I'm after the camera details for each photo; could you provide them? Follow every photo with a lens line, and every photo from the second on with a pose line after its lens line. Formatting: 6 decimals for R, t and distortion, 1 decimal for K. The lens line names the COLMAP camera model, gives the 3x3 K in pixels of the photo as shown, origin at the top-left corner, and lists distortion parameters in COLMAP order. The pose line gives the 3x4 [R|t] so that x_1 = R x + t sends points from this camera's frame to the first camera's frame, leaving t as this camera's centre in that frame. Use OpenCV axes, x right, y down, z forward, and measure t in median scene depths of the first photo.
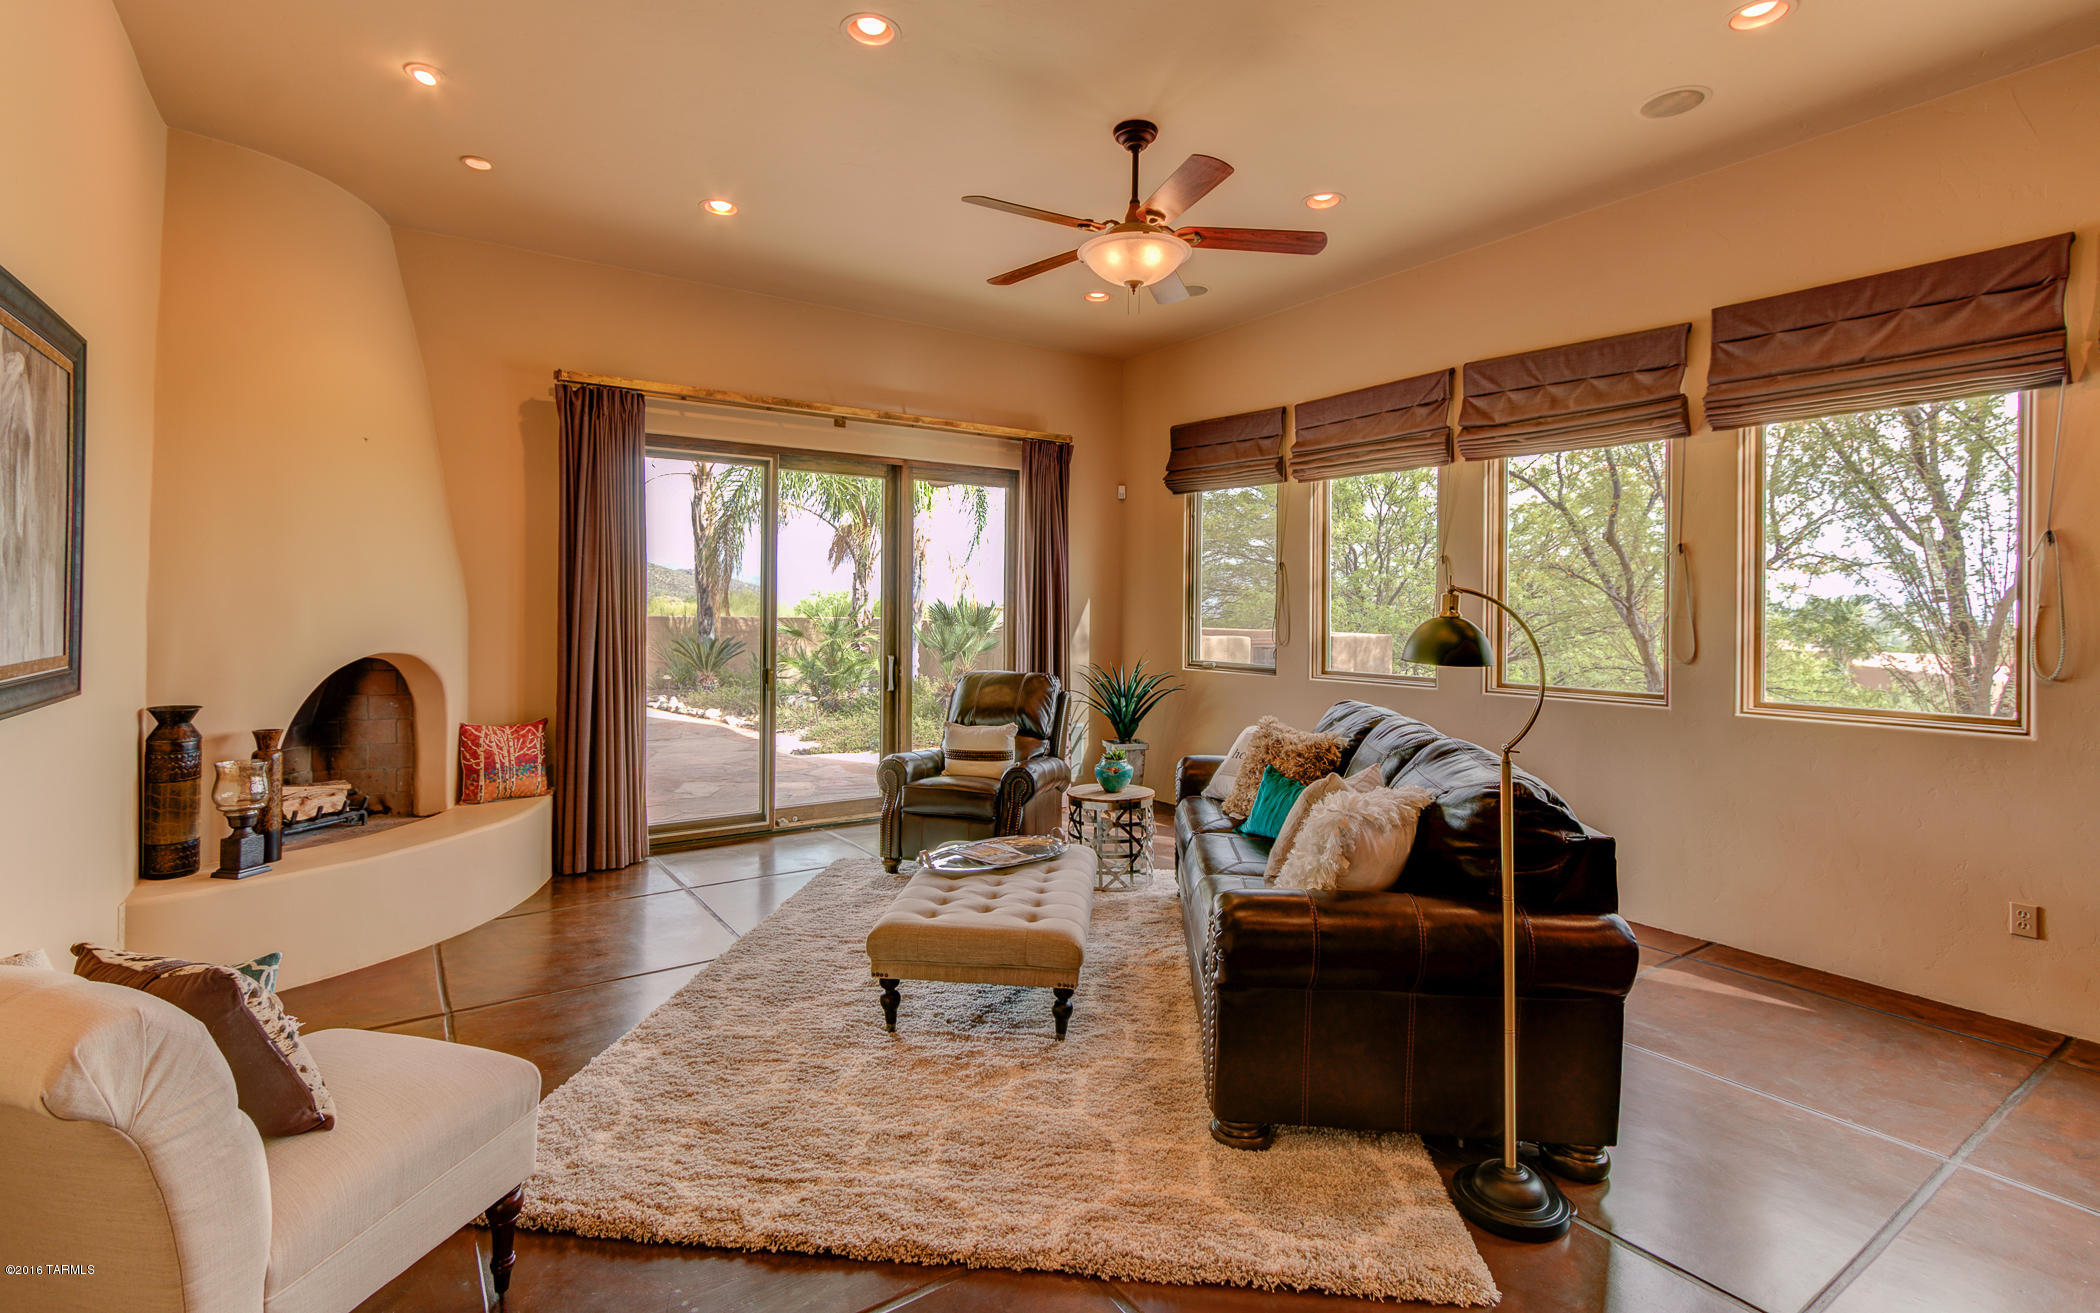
lens RADIAL K [[956.1, 0, 1021.7], [0, 956.1, 615.6], [0, 0, 1]] dist [0.000763, -0.001660]
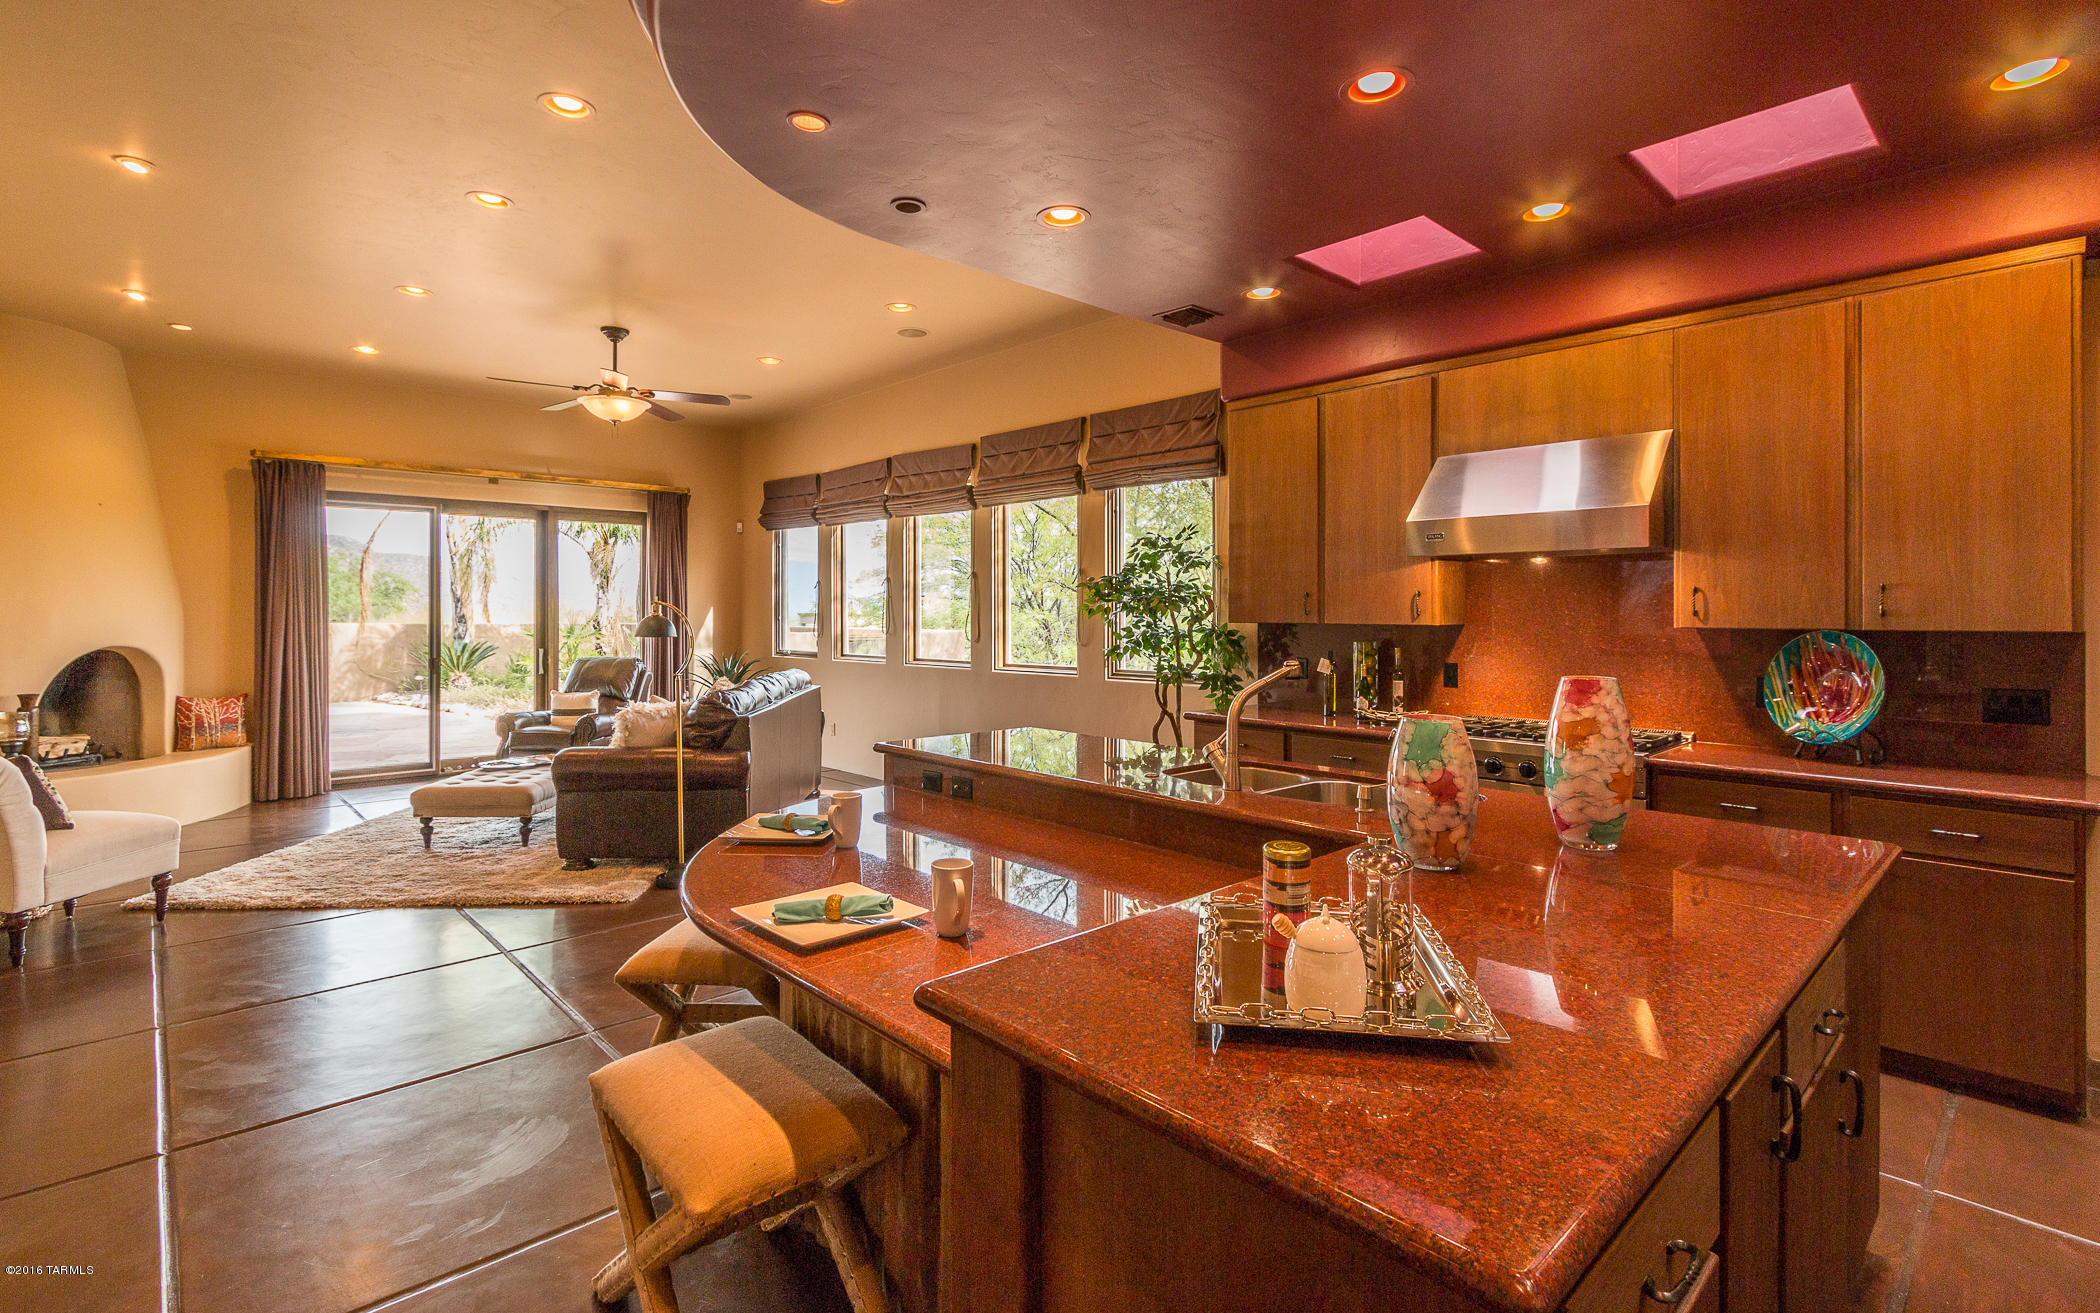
lens RADIAL K [[956.1, 0, 1021.7], [0, 956.1, 615.6], [0, 0, 1]] dist [0.000763, -0.001660]
pose [[0.987785, -0.007525, 0.155639, 0.428546], [0.008412, 0.999952, -0.005043, 0.009423], [-0.155593, 0.006290, 0.987801, -0.594834]]
